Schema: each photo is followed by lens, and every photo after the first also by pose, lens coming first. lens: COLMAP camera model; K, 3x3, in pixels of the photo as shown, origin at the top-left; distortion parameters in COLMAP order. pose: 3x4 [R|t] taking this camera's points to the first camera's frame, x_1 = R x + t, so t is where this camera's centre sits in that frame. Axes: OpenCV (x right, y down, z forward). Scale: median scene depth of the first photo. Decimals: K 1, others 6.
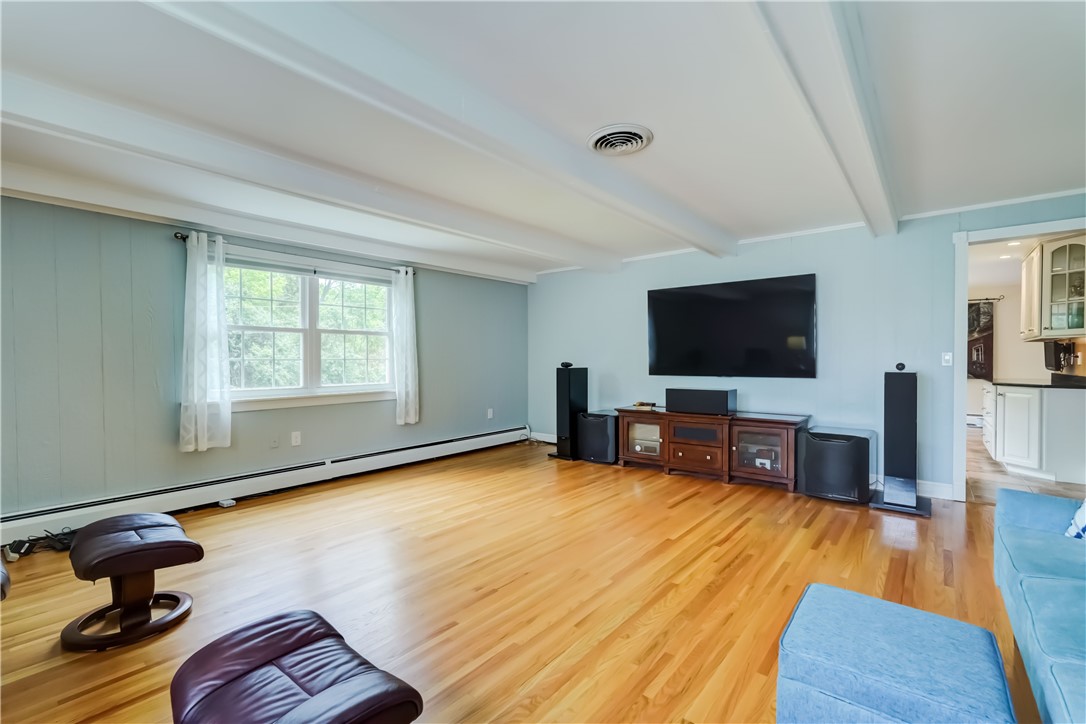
lens RADIAL K [[486.7, 0, 548.6], [0, 486.7, 361.6], [0, 0, 1]] dist [-0.012887, 0.007541]
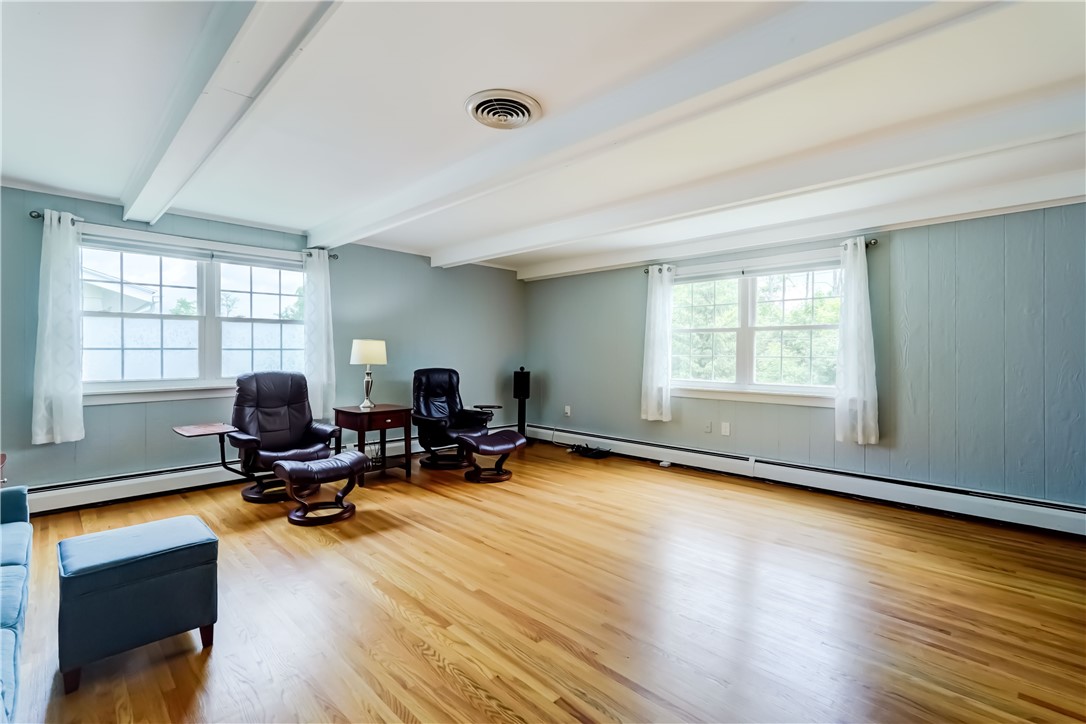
lens RADIAL K [[486.7, 0, 547.7], [0, 486.7, 353.0], [0, 0, 1]] dist [-0.012887, 0.007541]
pose [[-0.088966, 0.002084, -0.996032, 0.593284], [-0.015012, 0.999881, 0.003433, -0.010080], [0.995922, 0.015258, -0.088924, 0.681802]]
